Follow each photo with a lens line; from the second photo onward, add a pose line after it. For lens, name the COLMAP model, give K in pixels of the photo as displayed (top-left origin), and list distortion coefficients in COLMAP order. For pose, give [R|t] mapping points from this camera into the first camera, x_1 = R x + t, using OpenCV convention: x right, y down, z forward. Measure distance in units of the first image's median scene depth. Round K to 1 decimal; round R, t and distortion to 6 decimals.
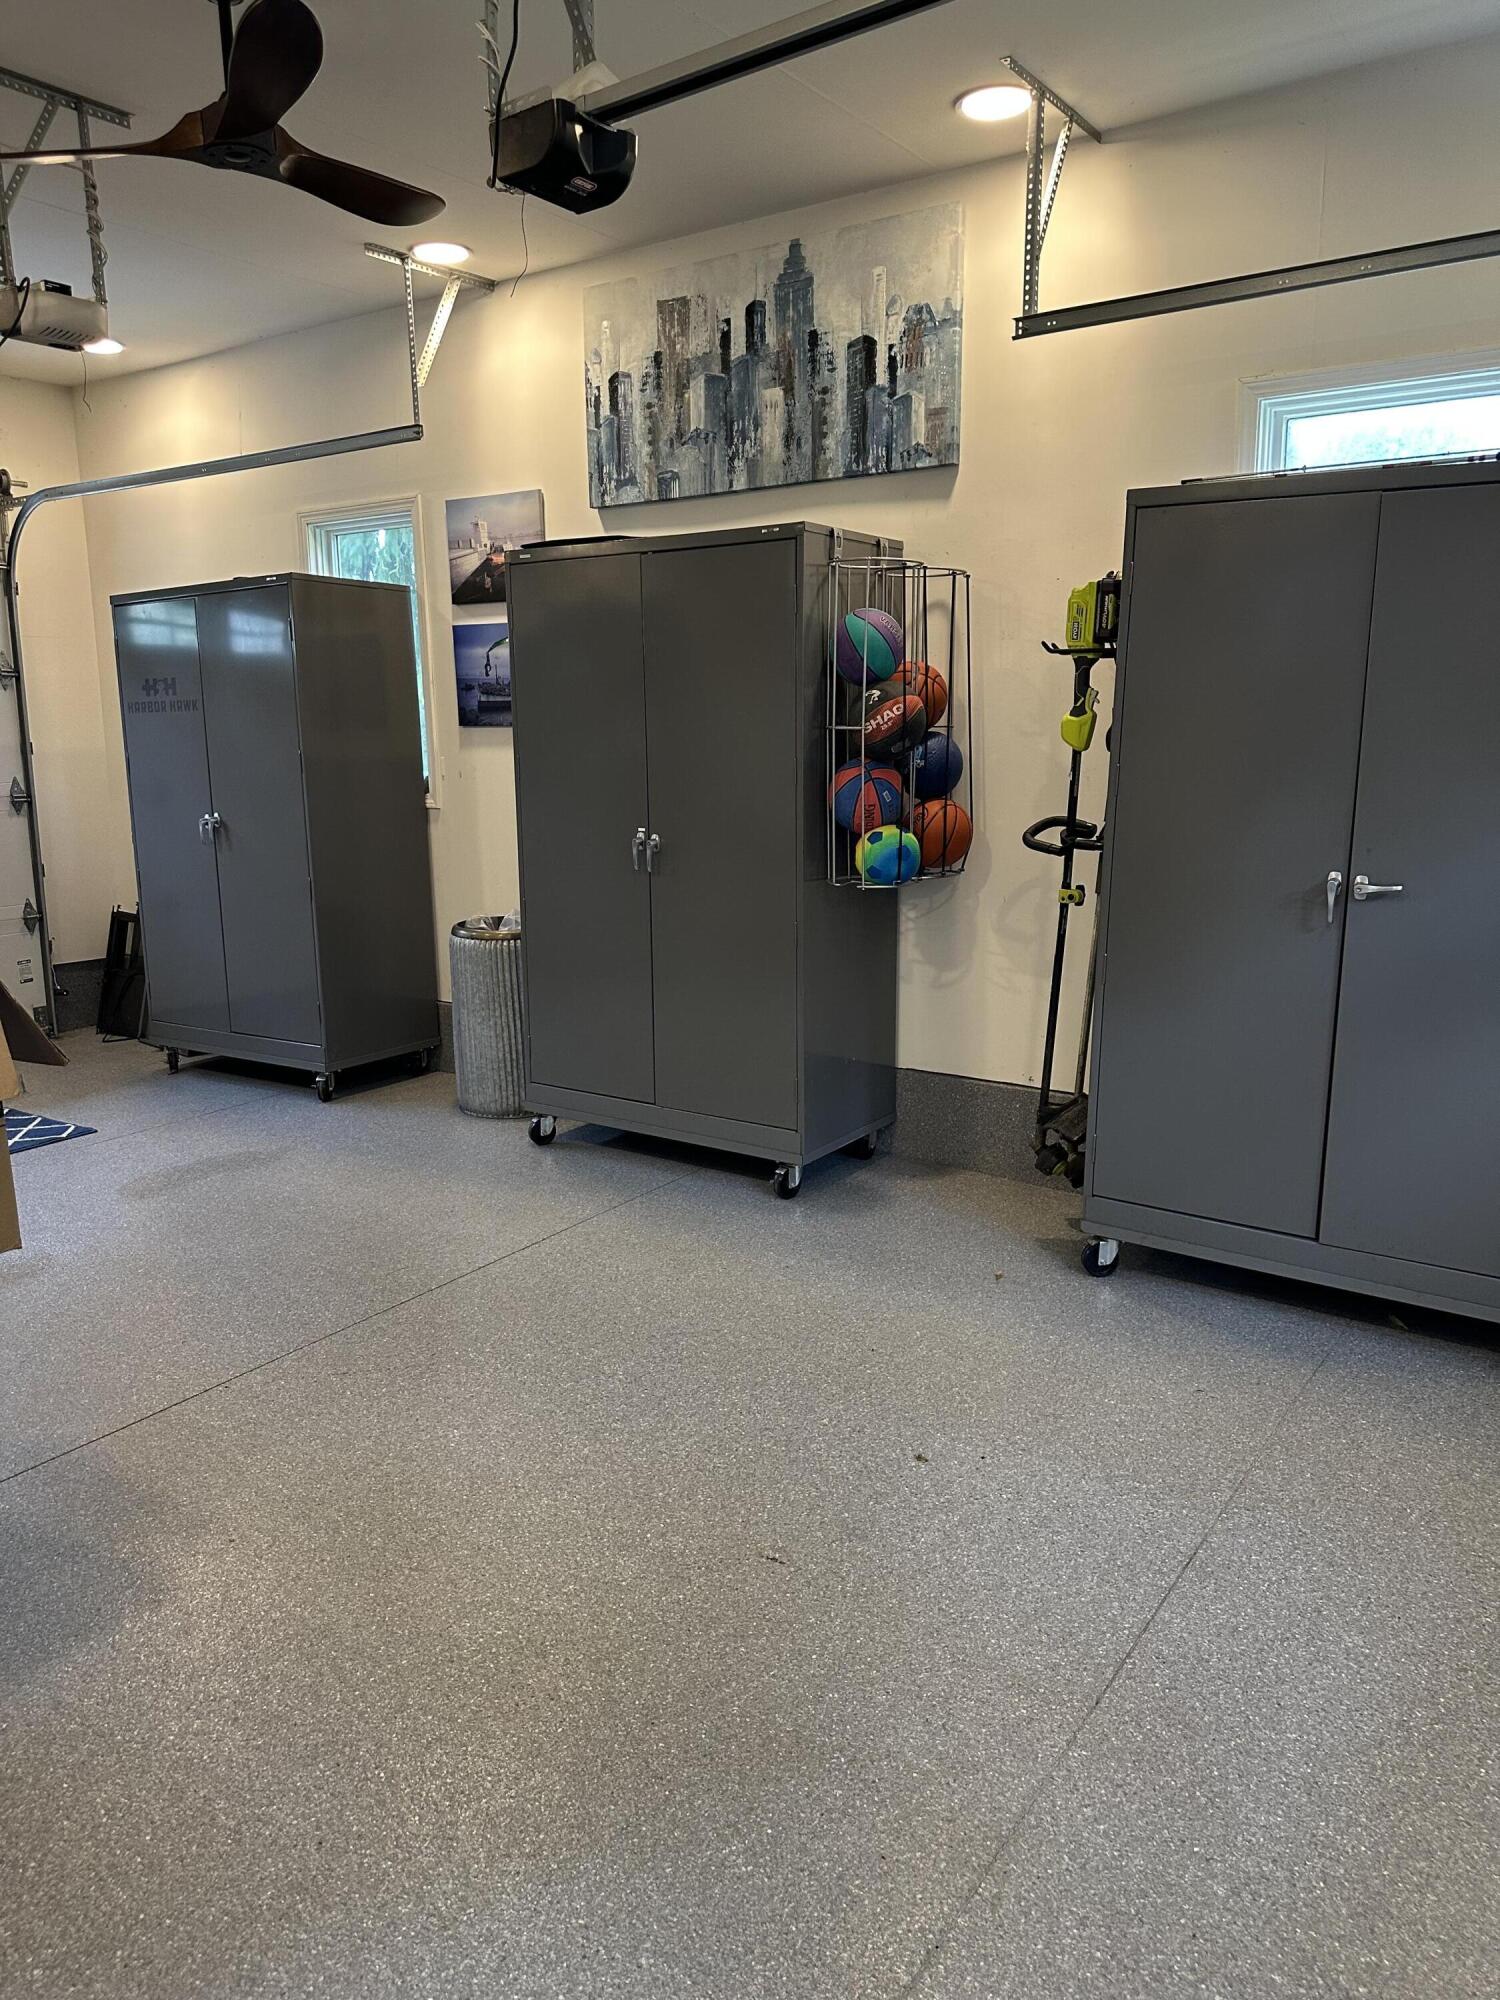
lens RADIAL K [[1407.3, 0, 702.5], [0, 1407.3, 1001.5], [0, 0, 1]] dist [0.158647, -0.319185]
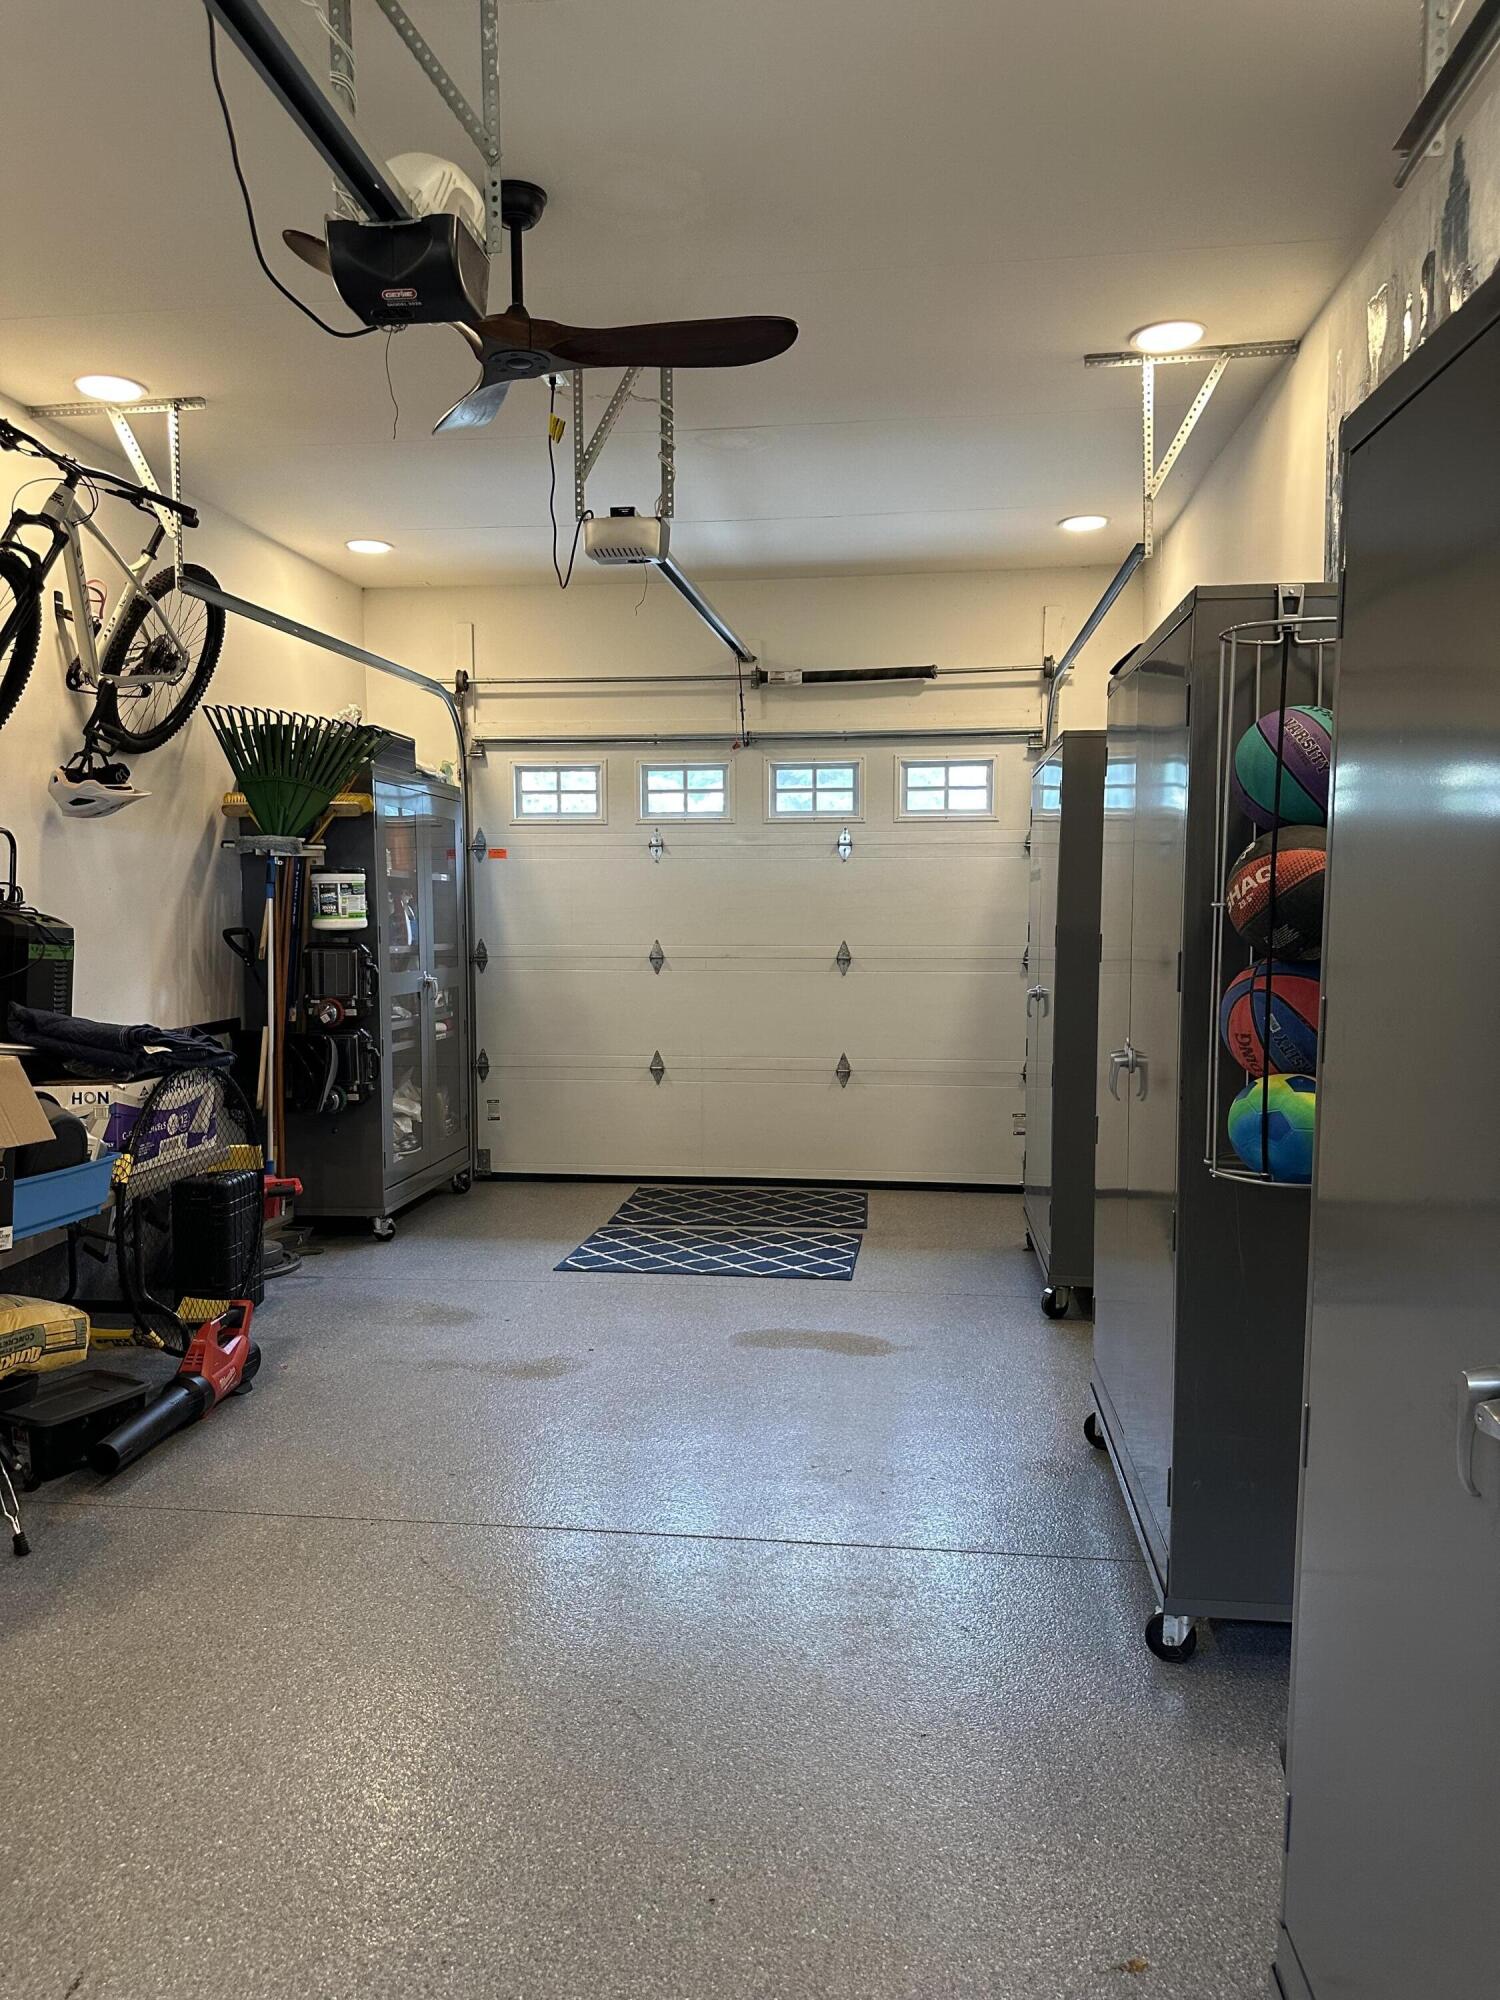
lens RADIAL K [[1398.2, 0, 750.0], [0, 1398.2, 1000.0], [0, 0, 1]] dist [0.176156, -0.335564]
pose [[0.479526, 0.064037, -0.875188, 0.485743], [-0.149309, 0.988745, -0.009462, -0.102042], [0.864732, 0.135211, 0.483691, 0.467970]]
